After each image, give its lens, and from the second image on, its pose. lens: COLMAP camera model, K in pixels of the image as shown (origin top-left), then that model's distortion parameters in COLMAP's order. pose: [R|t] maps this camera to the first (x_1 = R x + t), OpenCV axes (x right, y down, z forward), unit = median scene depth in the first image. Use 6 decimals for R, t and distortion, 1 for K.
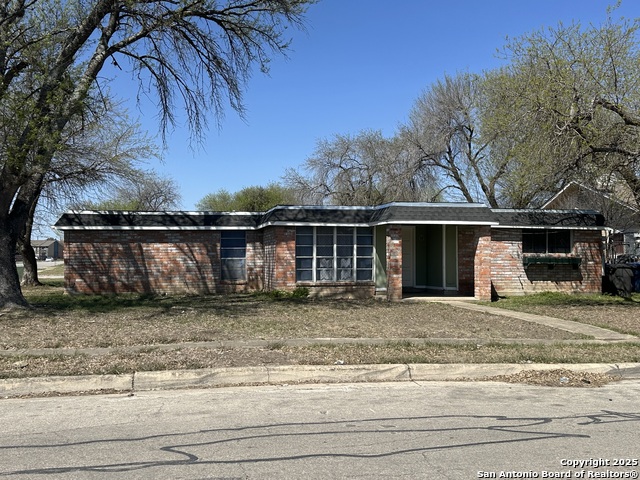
lens RADIAL K [[664.9, 0, 319.7], [0, 664.9, 240.4], [0, 0, 1]] dist [0.091350, 0.000000]
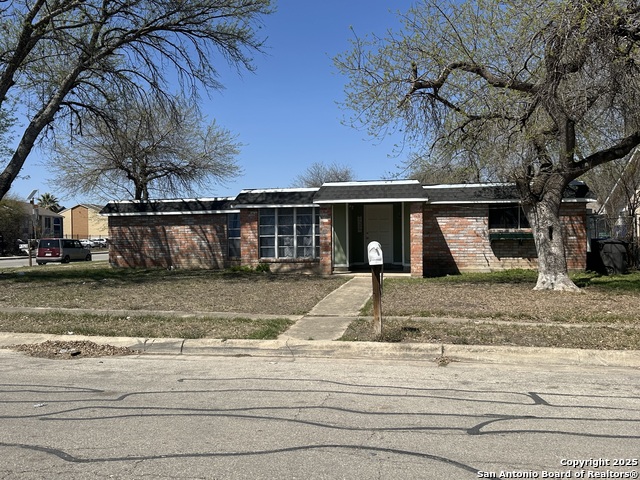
lens RADIAL K [[602.7, 0, 320.6], [0, 602.7, 237.0], [0, 0, 1]] dist [0.086959, 0.000000]
pose [[0.927710, -0.012557, -0.373091, 0.404577], [0.022547, 0.999494, 0.022423, 0.005596], [0.372621, -0.029214, 0.927524, 0.097945]]
